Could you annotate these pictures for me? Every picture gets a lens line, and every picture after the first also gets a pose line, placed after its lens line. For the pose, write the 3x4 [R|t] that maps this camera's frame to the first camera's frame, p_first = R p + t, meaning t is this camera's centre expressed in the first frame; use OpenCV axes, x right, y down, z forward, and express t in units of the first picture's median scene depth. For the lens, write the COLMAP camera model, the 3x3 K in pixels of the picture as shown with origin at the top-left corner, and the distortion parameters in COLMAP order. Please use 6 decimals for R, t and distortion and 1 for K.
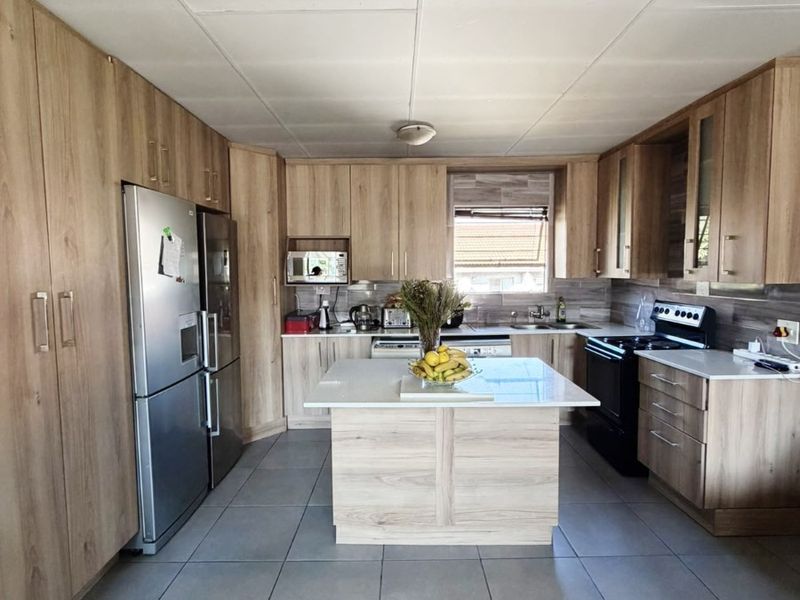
lens RADIAL K [[426.3, 0, 400.0], [0, 426.3, 300.0], [0, 0, 1]] dist [0.001568, 0.000192]
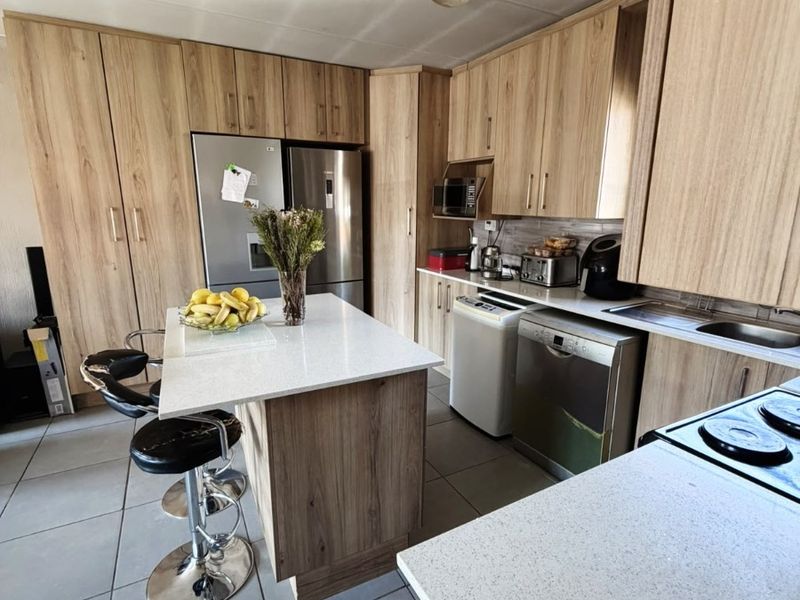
lens RADIAL K [[426.3, 0, 400.0], [0, 426.3, 300.0], [0, 0, 1]] dist [0.001568, 0.000192]
pose [[0.465451, 0.199938, -0.862195, 0.608635], [-0.074974, 0.979556, 0.186679, -0.028202], [0.881892, -0.022248, 0.470925, 0.557649]]
